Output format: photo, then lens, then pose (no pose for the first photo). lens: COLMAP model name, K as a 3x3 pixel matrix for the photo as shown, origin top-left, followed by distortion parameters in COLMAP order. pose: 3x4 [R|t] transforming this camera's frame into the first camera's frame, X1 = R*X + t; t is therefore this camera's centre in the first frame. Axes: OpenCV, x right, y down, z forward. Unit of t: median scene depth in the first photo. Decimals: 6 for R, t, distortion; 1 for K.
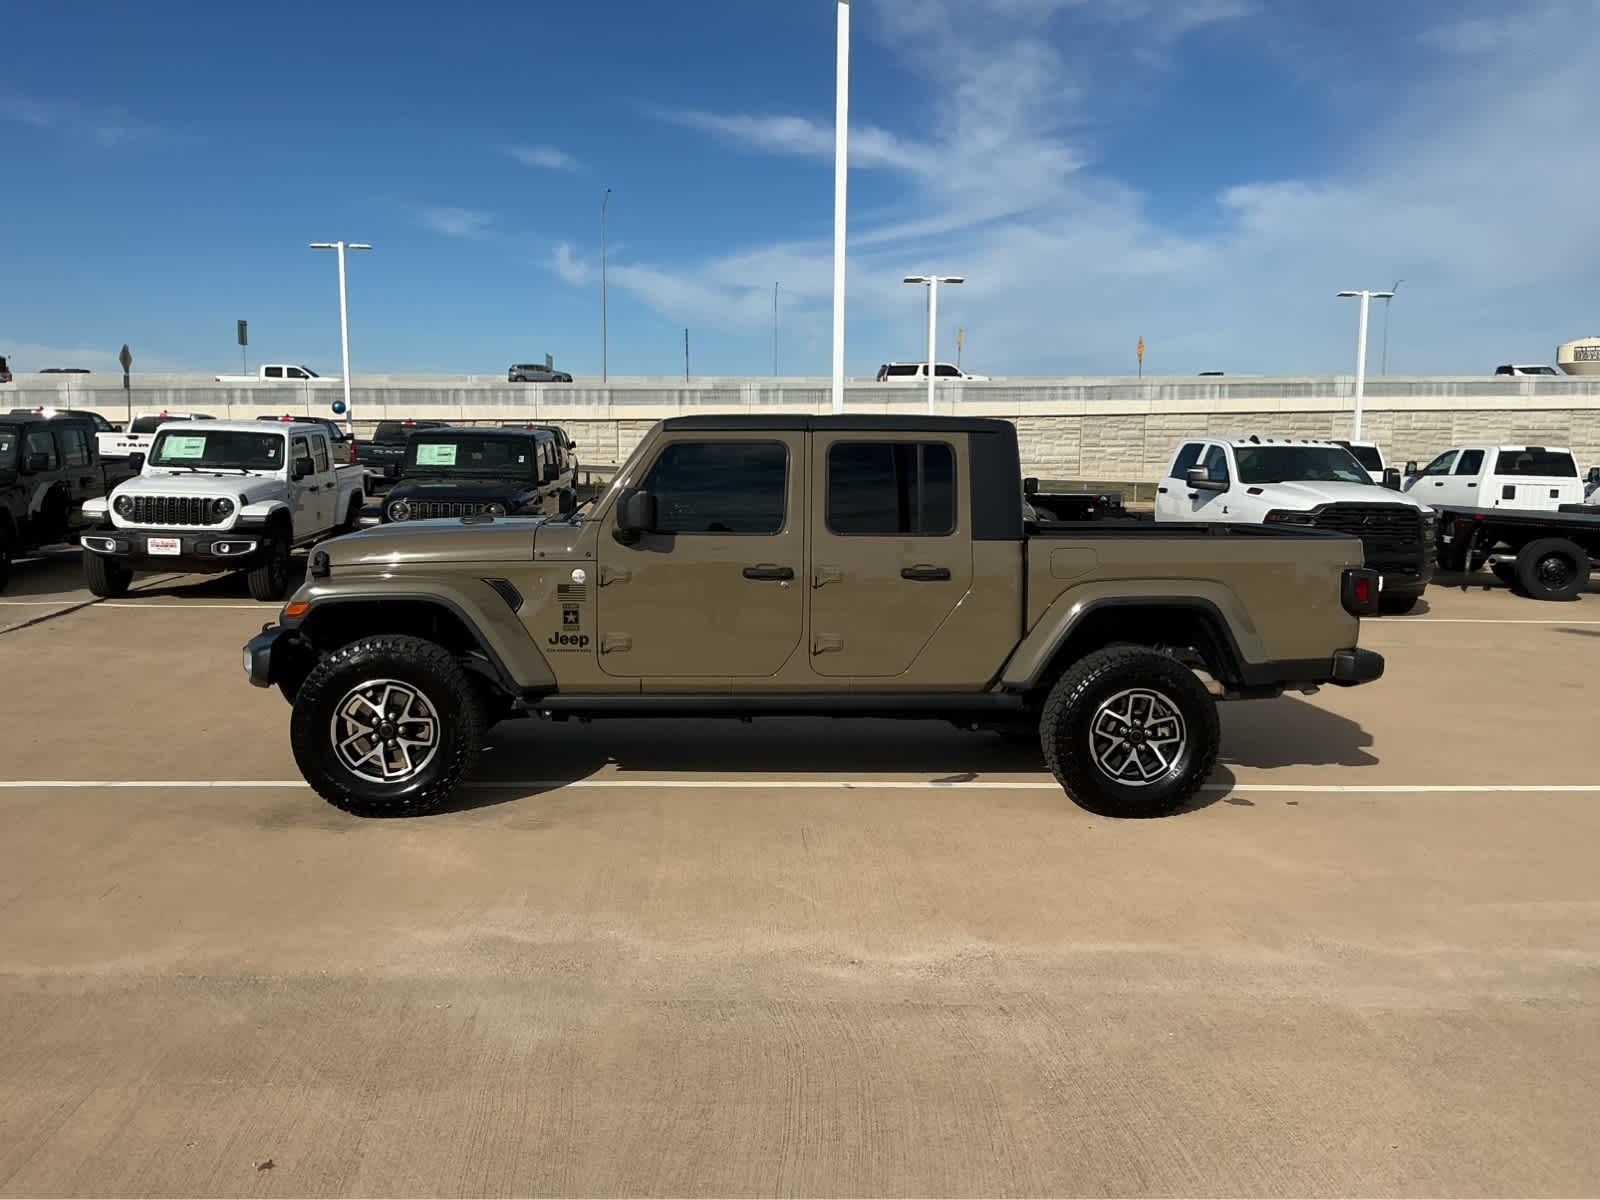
lens RADIAL K [[1330.4, 0, 801.6], [0, 1330.4, 601.9], [0, 0, 1]] dist [0.056393, -0.110757]
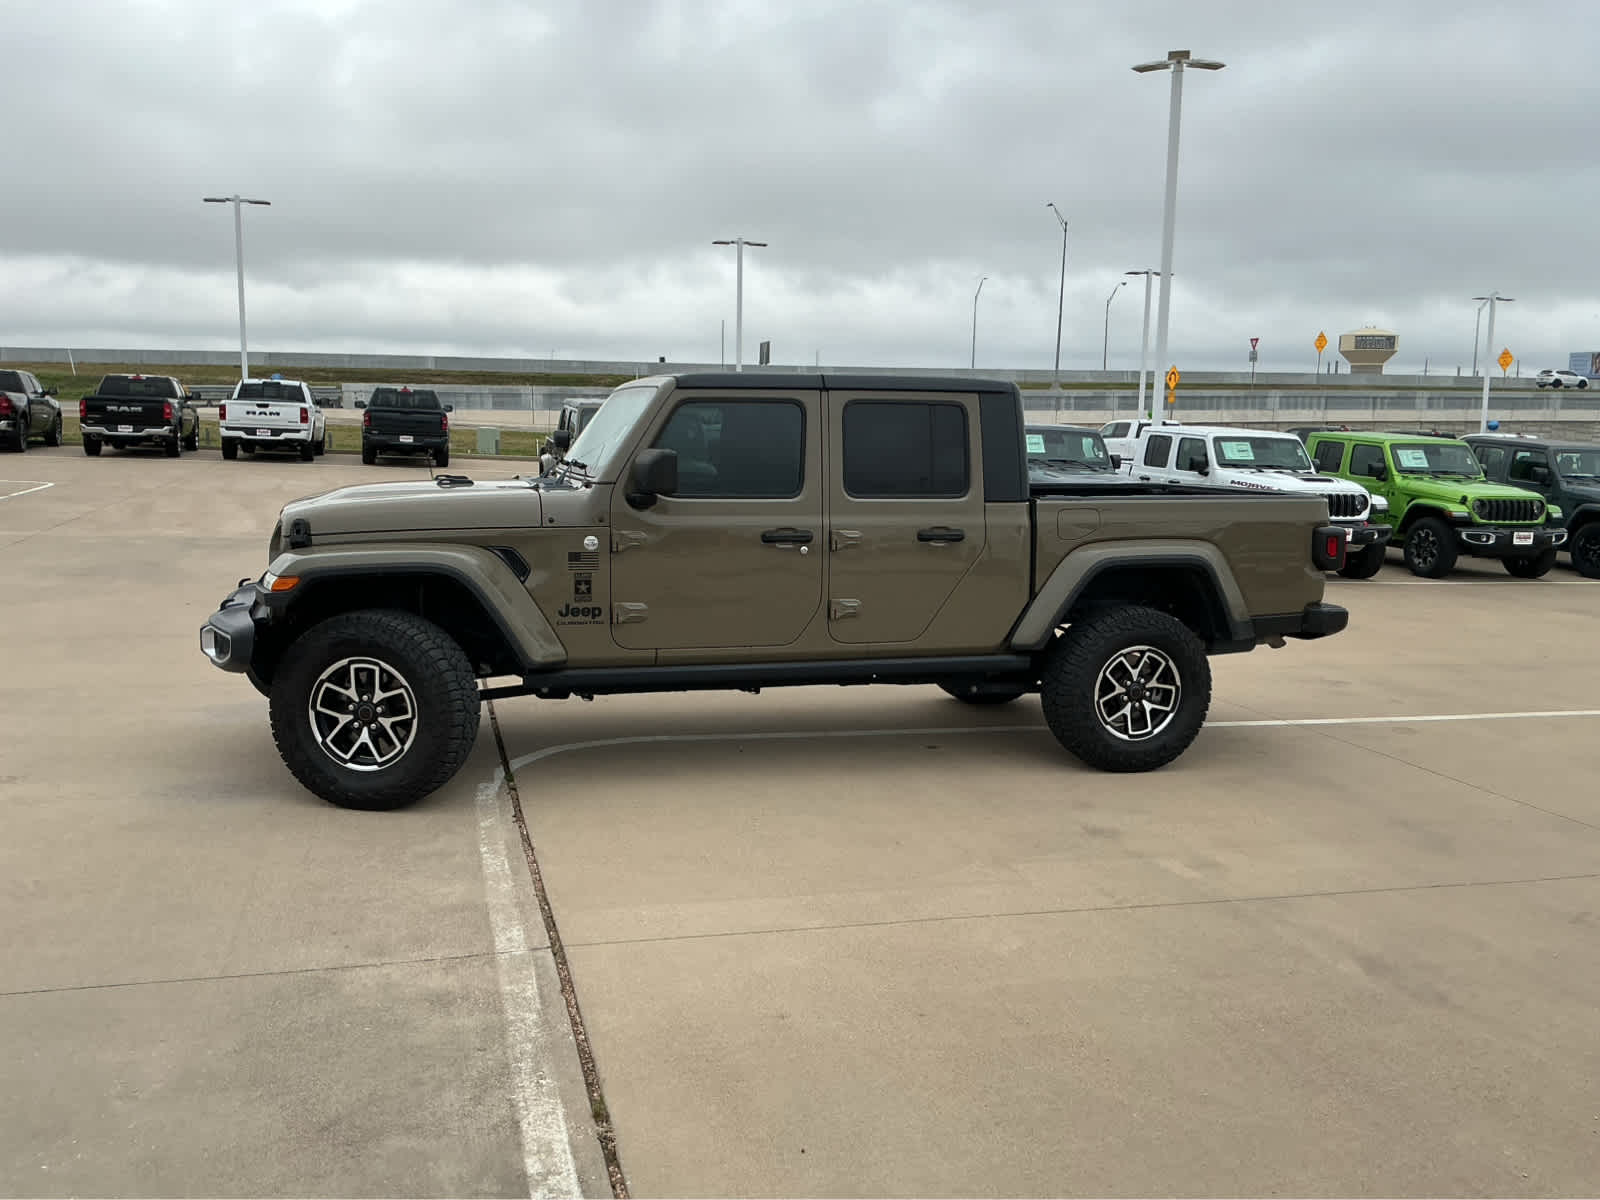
lens RADIAL K [[1463.1, 0, 802.4], [0, 1463.1, 602.9], [0, 0, 1]] dist [-0.075666, 0.000000]
pose [[0.983878, -0.020767, 0.177631, -0.203442], [0.015728, 0.999434, 0.029728, -0.005780], [-0.178148, -0.026455, 0.983648, -0.042350]]
